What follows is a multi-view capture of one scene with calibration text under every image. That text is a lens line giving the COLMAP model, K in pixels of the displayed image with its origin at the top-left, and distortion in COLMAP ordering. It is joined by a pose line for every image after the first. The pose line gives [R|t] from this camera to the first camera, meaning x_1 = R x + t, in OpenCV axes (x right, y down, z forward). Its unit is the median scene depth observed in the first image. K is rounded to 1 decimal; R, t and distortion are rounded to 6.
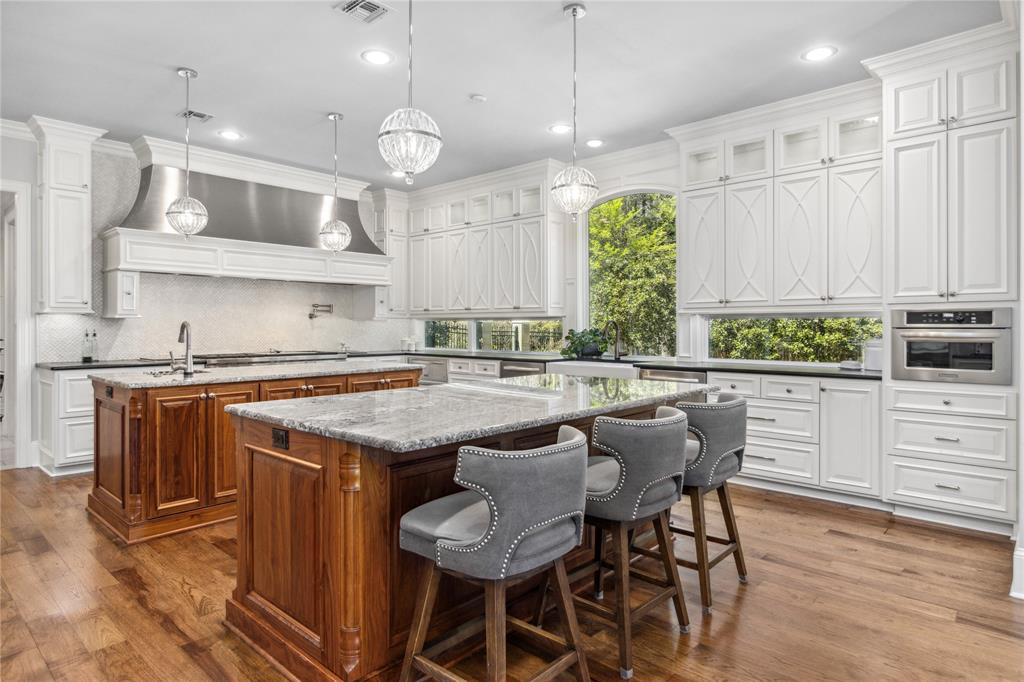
lens RADIAL K [[581.3, 0, 508.4], [0, 581.3, 328.1], [0, 0, 1]] dist [-0.052390, 0.000455]
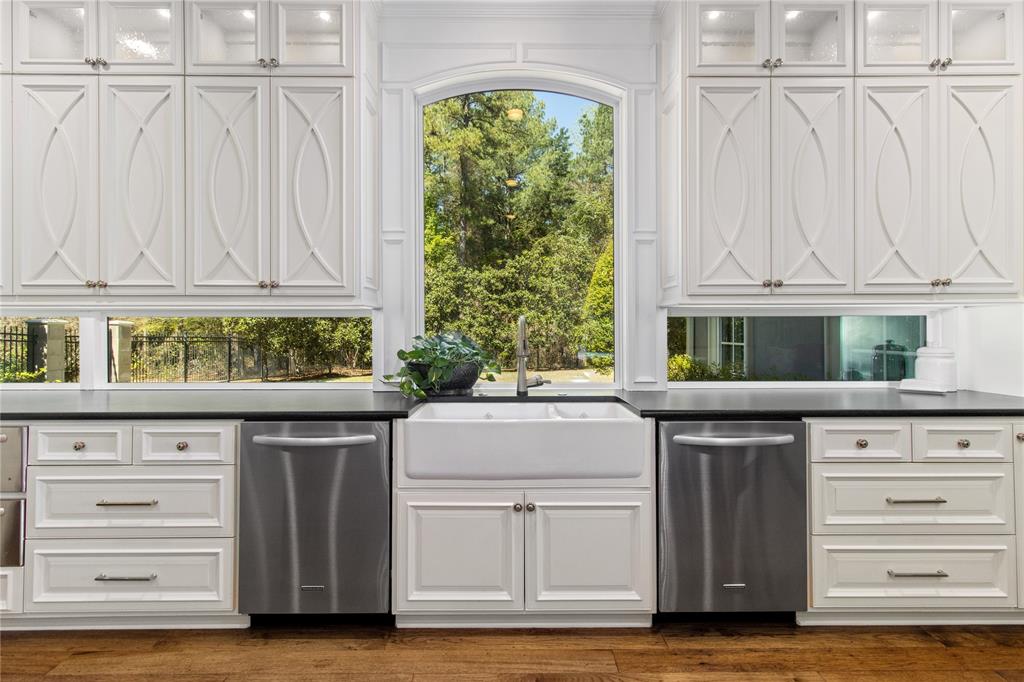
lens RADIAL K [[474.3, 0, 516.5], [0, 474.3, 326.7], [0, 0, 1]] dist [-0.001125, 0.000138]
pose [[0.726796, -0.000157, 0.686854, -0.121586], [0.004531, 0.999979, -0.004566, -0.004390], [-0.686839, 0.006431, 0.726781, 0.846227]]
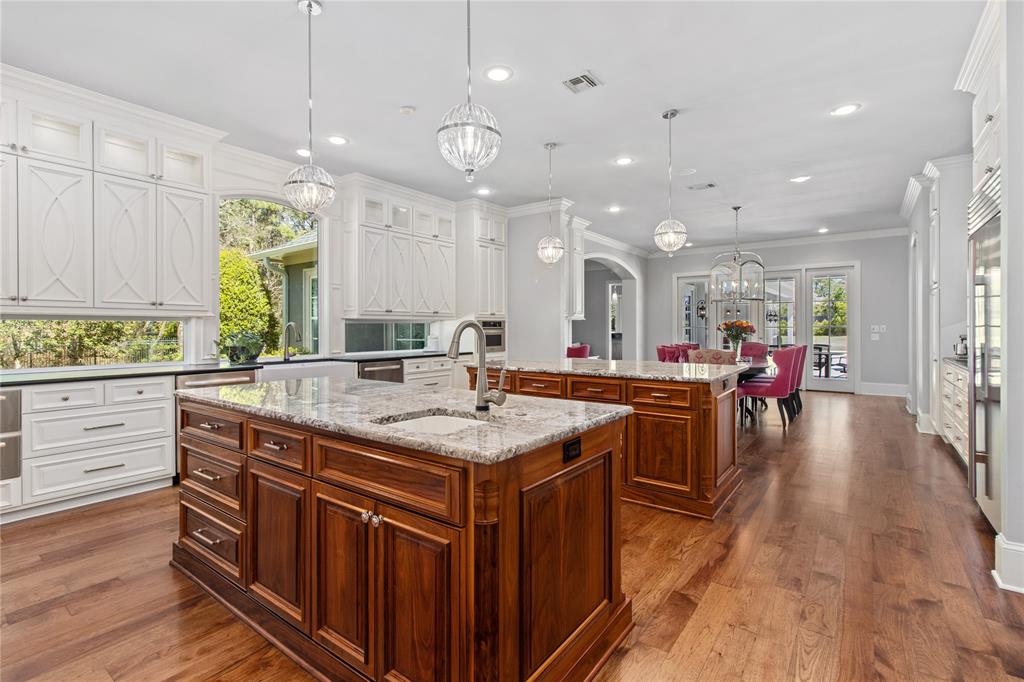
lens RADIAL K [[474.3, 0, 516.5], [0, 474.3, 326.7], [0, 0, 1]] dist [-0.001125, 0.000138]
pose [[-0.124044, 0.001444, 0.992276, -0.860453], [0.005333, 0.999985, -0.000789, -0.004474], [-0.992262, 0.005193, -0.124050, 0.837977]]
